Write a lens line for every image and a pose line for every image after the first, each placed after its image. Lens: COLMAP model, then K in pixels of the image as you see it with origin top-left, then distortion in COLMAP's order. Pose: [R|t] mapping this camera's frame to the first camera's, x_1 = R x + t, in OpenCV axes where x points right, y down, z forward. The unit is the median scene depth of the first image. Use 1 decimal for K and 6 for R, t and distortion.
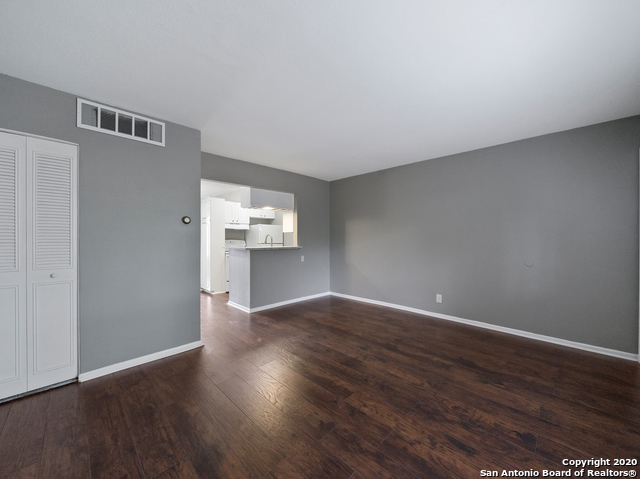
lens RADIAL K [[248.5, 0, 321.7], [0, 248.5, 238.5], [0, 0, 1]] dist [-0.002641, -0.000464]
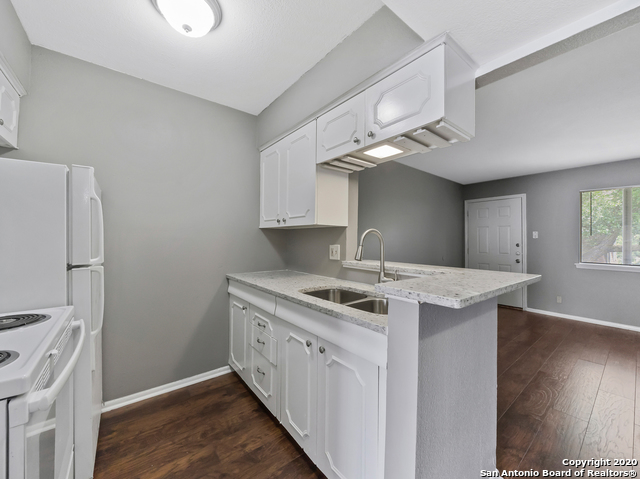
lens RADIAL K [[248.5, 0, 321.7], [0, 248.5, 238.5], [0, 0, 1]] dist [-0.002641, -0.000464]
pose [[0.141149, 0.006609, 0.989966, -1.127538], [-0.013576, 0.999897, -0.004739, -0.008776], [-0.989895, -0.012771, 0.141224, 2.087077]]
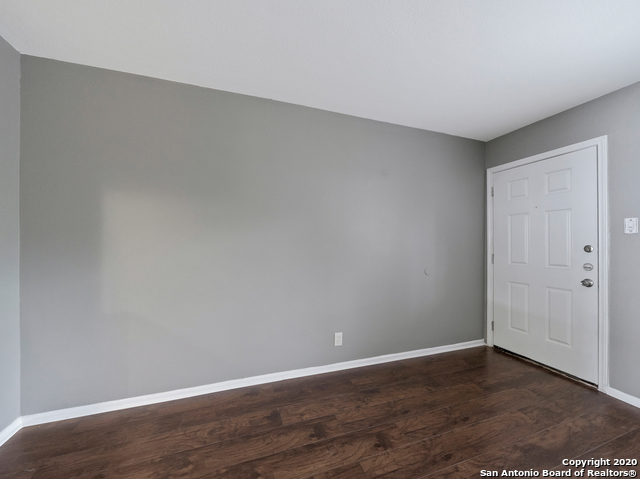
lens RADIAL K [[252.0, 0, 322.4], [0, 252.0, 242.3], [0, 0, 1]] dist [-0.002833, -0.000276]
pose [[0.432479, -0.000502, 0.901644, -0.196123], [-0.007492, 0.999963, 0.004150, -0.007327], [-0.901613, -0.008550, 0.432460, 1.284169]]
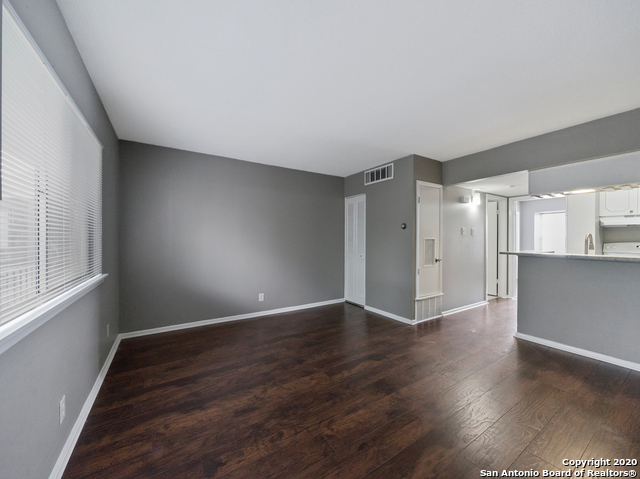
lens RADIAL K [[248.5, 0, 321.7], [0, 248.5, 238.5], [0, 0, 1]] dist [-0.002641, -0.000464]
pose [[-0.218559, 0.000497, -0.975824, 1.061244], [-0.002714, 0.999996, 0.001117, -0.007516], [0.975820, 0.002893, -0.218557, 1.037990]]
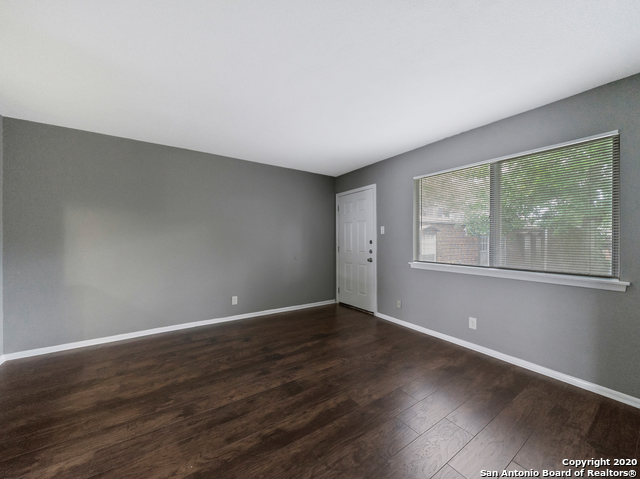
lens RADIAL K [[248.5, 0, 321.7], [0, 248.5, 238.5], [0, 0, 1]] dist [-0.002641, -0.000464]
pose [[0.187699, 0.006540, 0.982205, -0.732667], [-0.002372, 0.999978, -0.006205, 0.000486], [-0.982224, -0.001165, 0.187710, 0.796287]]
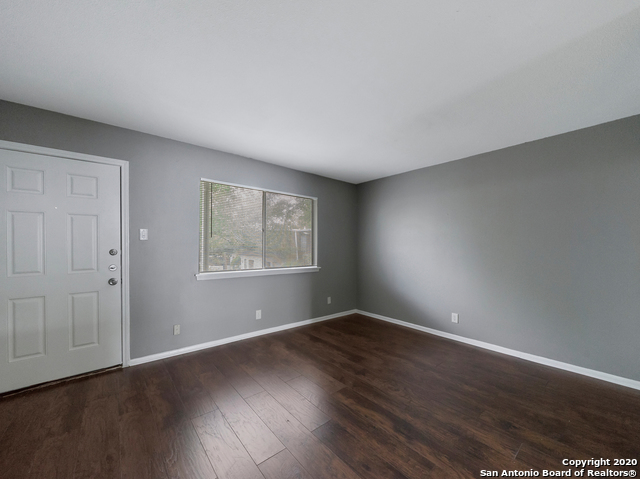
lens RADIAL K [[252.0, 0, 322.4], [0, 252.0, 242.3], [0, 0, 1]] dist [-0.002833, -0.000276]
pose [[-0.996192, 0.000652, 0.087179, 0.083419], [-0.000812, 0.999859, -0.016757, -0.011566], [-0.087178, -0.016764, -0.996052, 1.816624]]
